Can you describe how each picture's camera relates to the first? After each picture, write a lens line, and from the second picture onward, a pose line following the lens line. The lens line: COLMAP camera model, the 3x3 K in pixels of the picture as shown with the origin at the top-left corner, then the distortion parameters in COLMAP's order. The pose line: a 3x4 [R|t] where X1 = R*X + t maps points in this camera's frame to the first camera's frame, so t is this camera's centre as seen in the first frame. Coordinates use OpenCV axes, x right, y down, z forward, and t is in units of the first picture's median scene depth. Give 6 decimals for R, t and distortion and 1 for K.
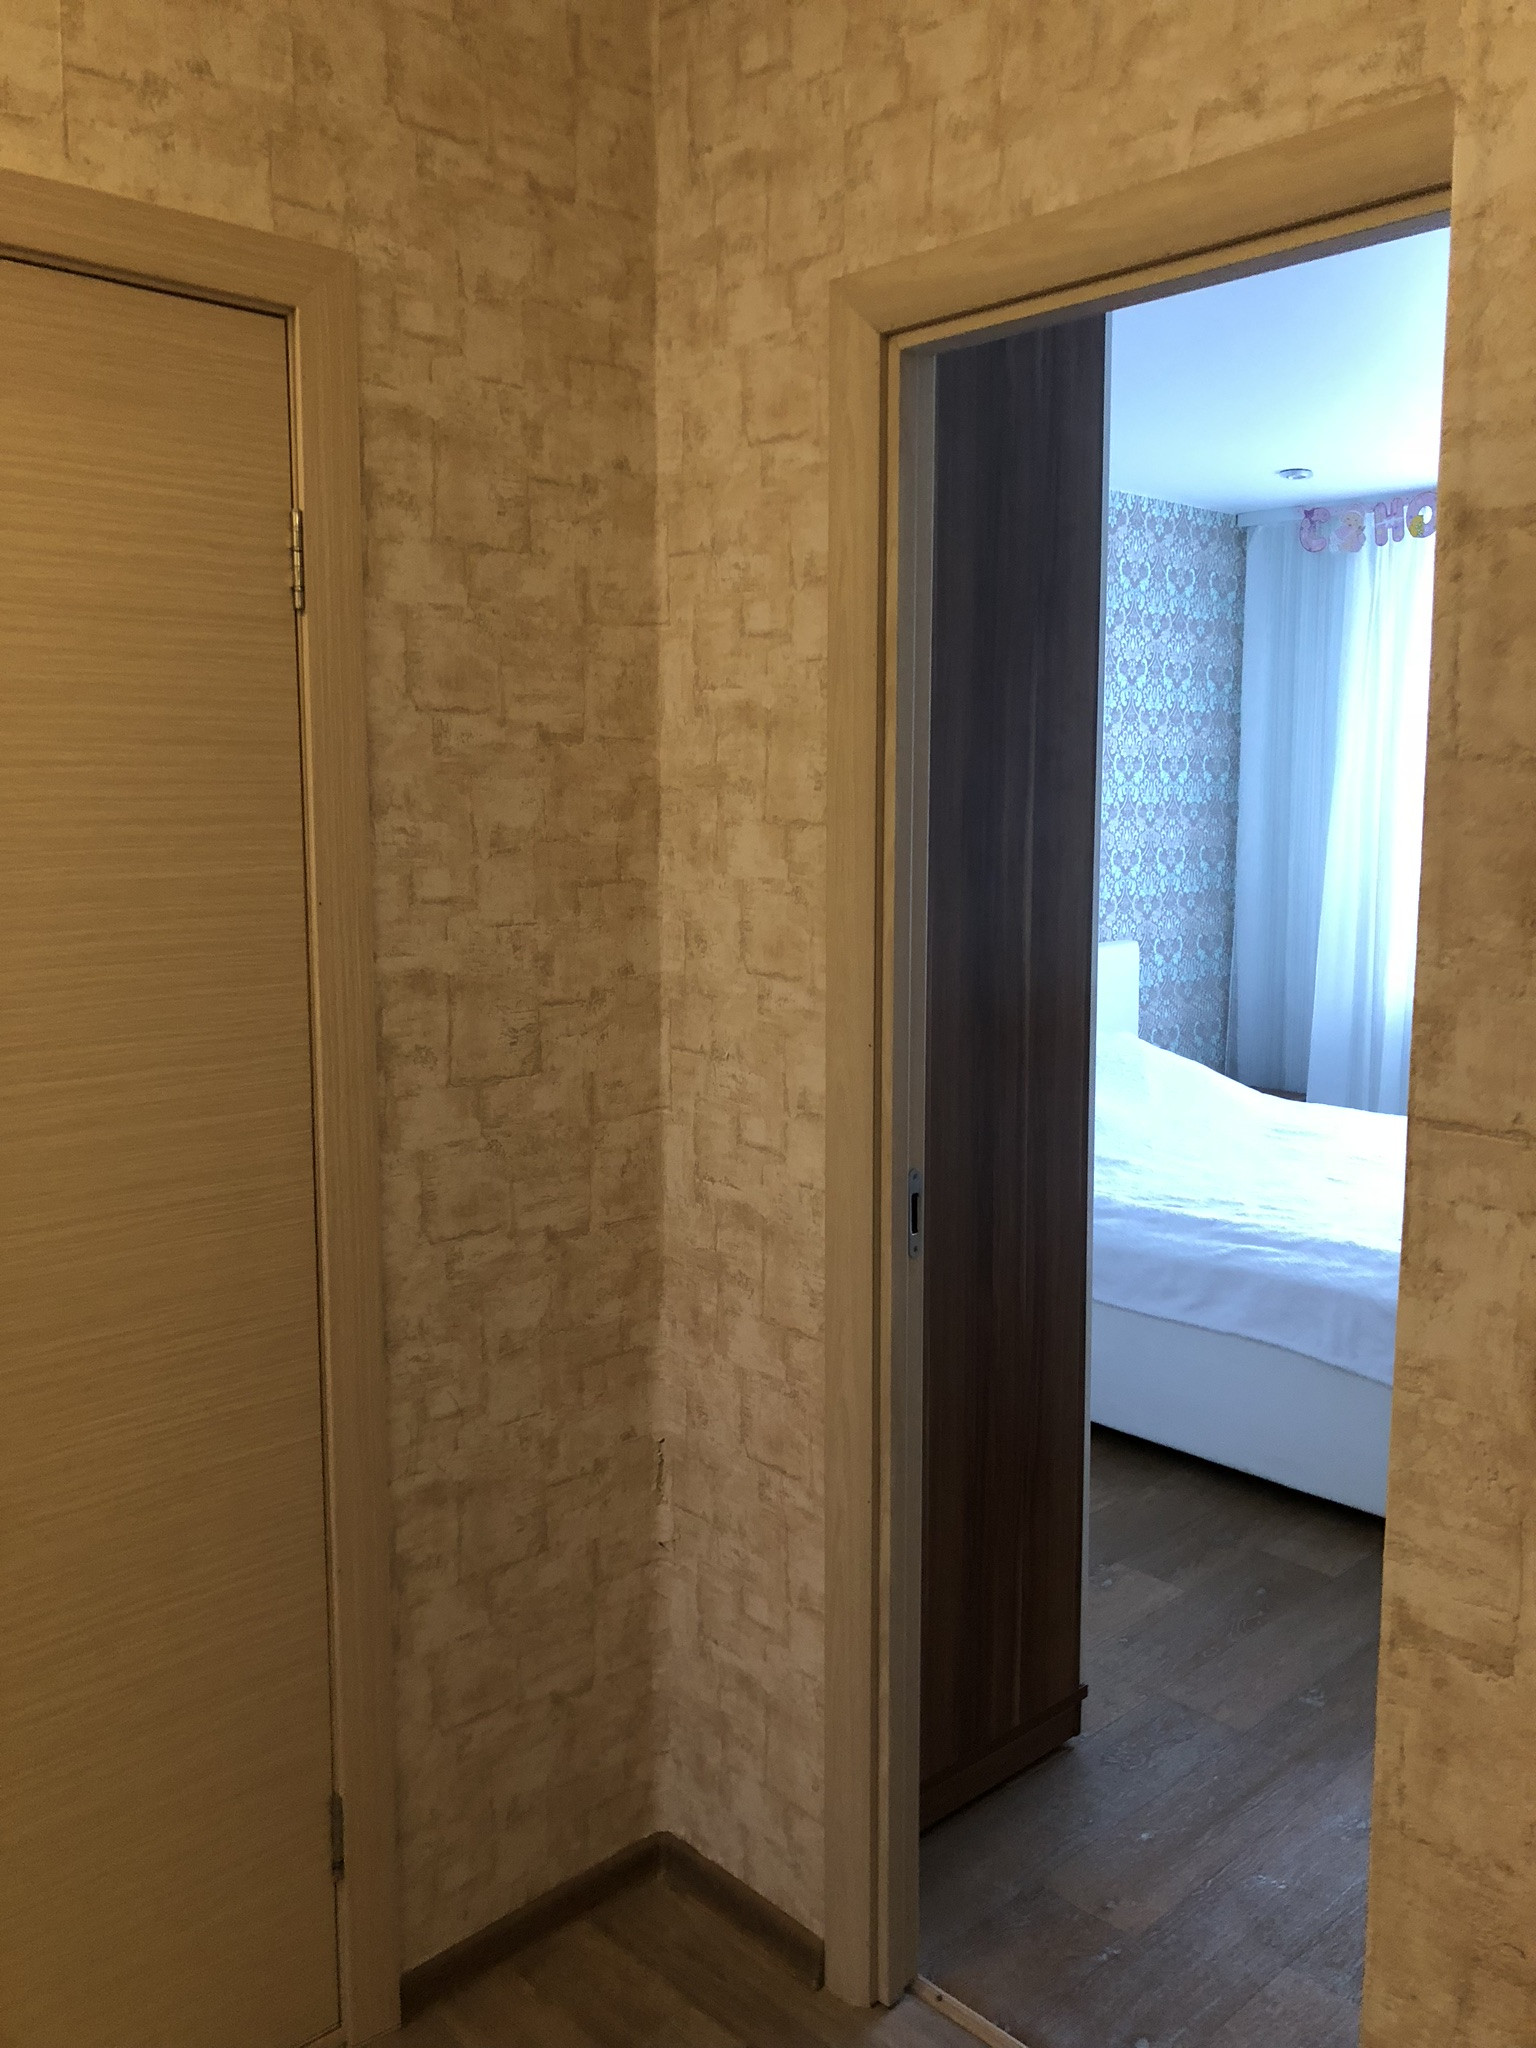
lens RADIAL K [[1681.4, 0, 765.0], [0, 1681.4, 1025.6], [0, 0, 1]] dist [0.015455, -0.032697]
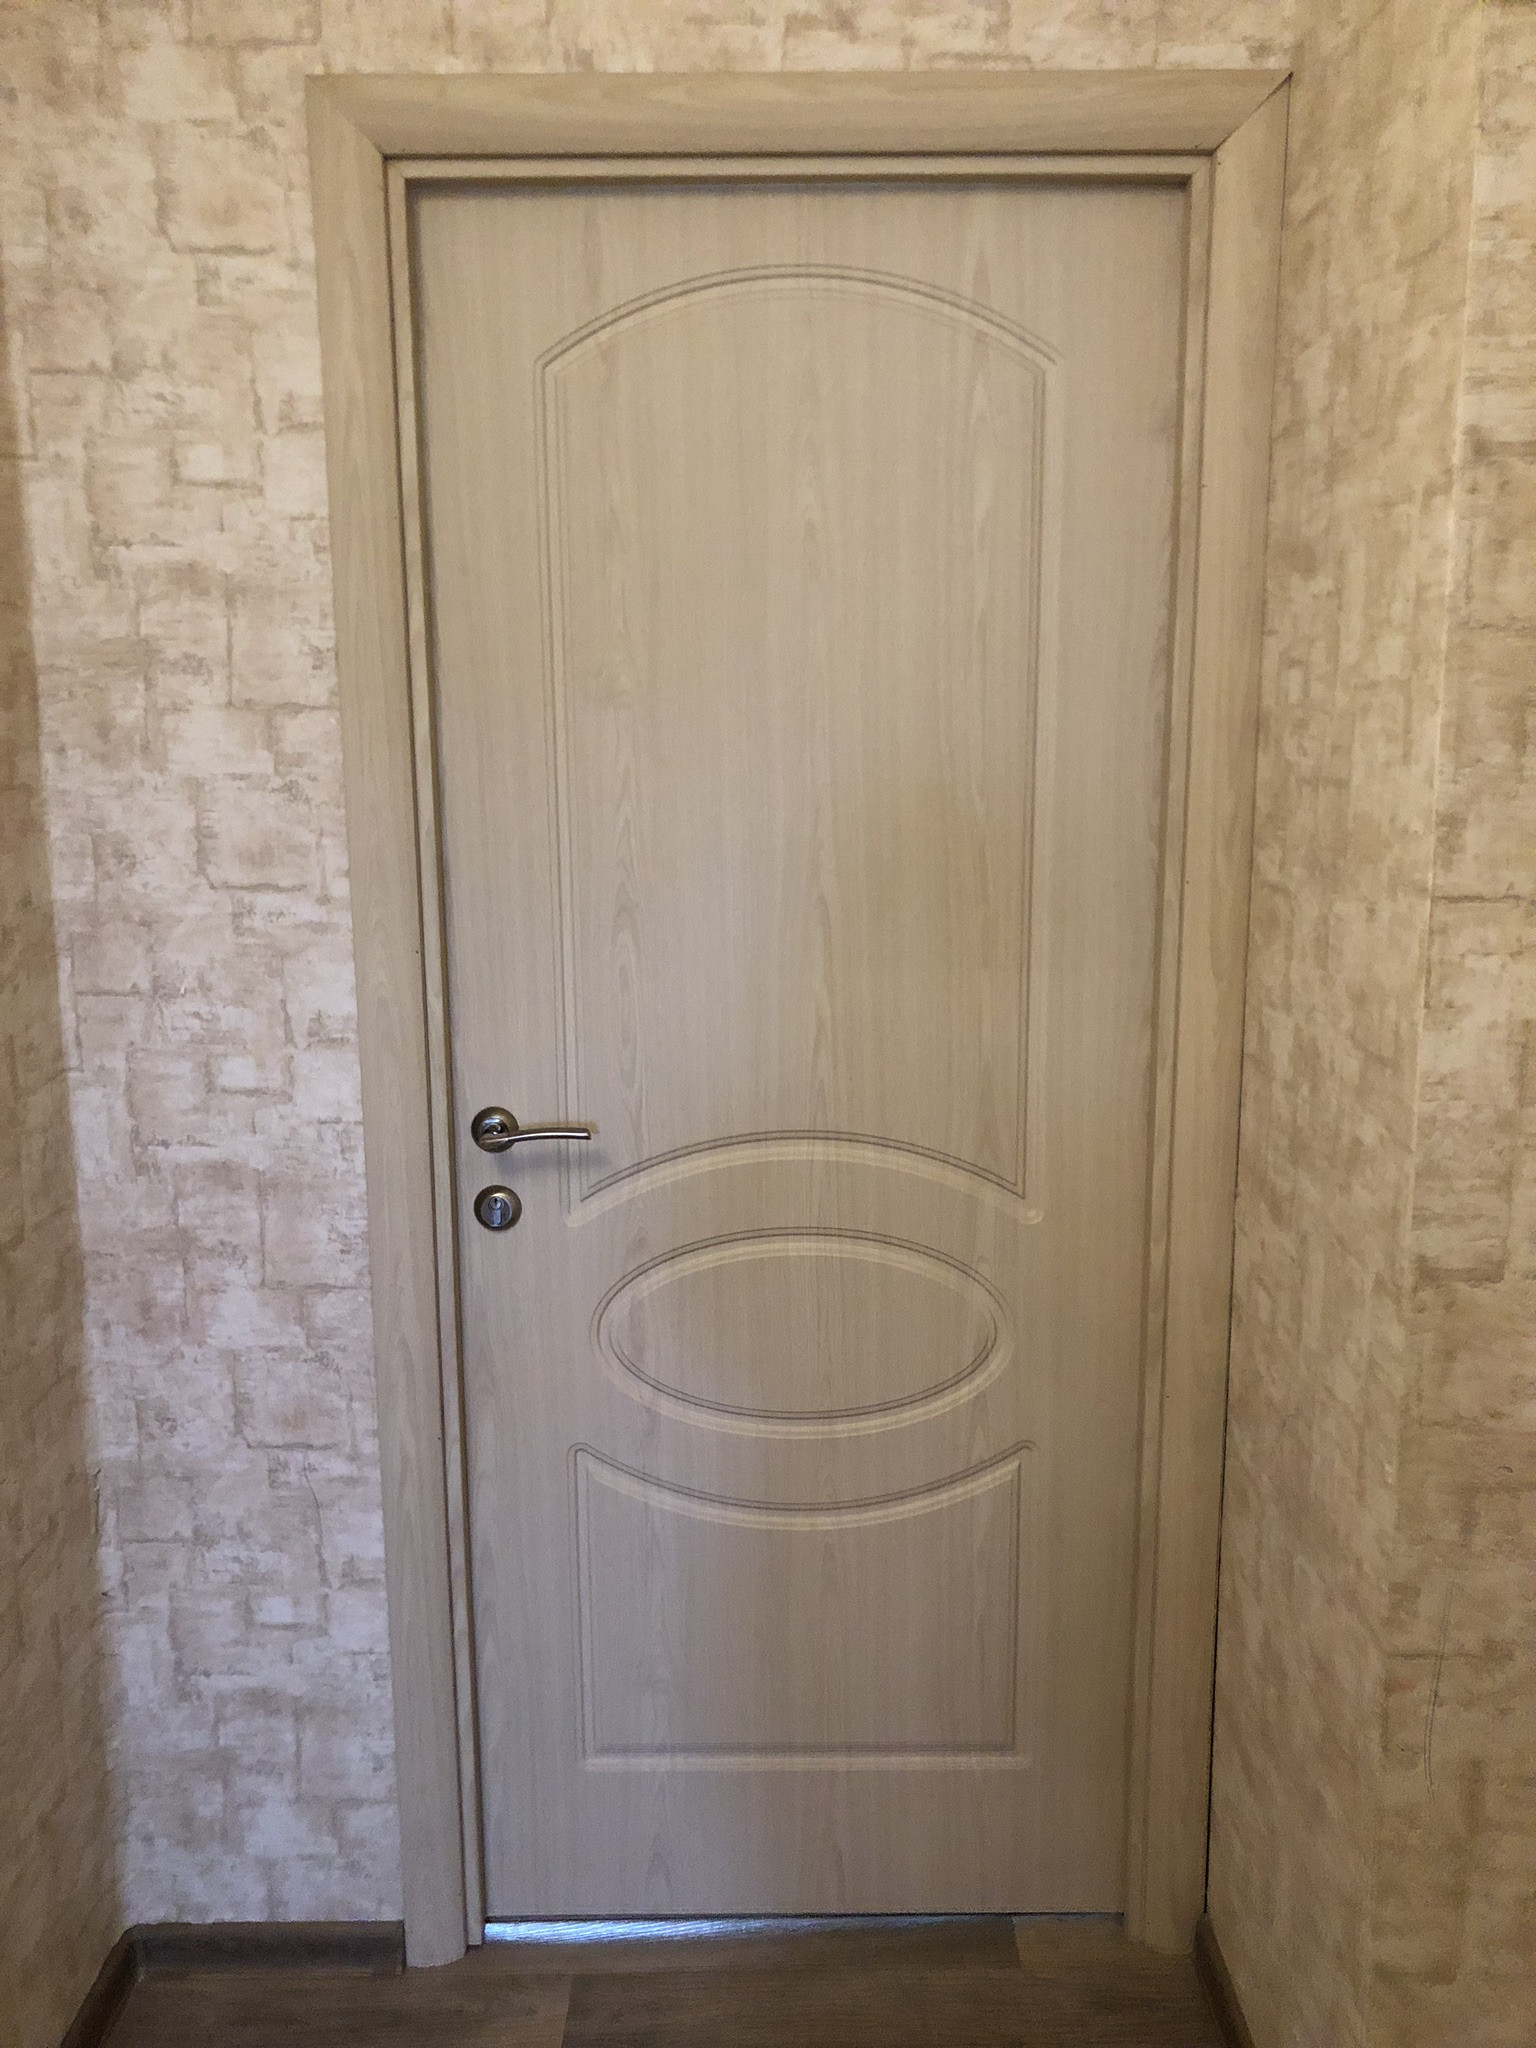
lens RADIAL K [[1681.4, 0, 784.0], [0, 1681.4, 1034.9], [0, 0, 1]] dist [0.015455, -0.032697]
pose [[0.679703, -0.142922, 0.719428, -0.459194], [0.105942, 0.989677, 0.096517, -0.010440], [-0.725796, 0.010615, 0.687828, 0.218236]]
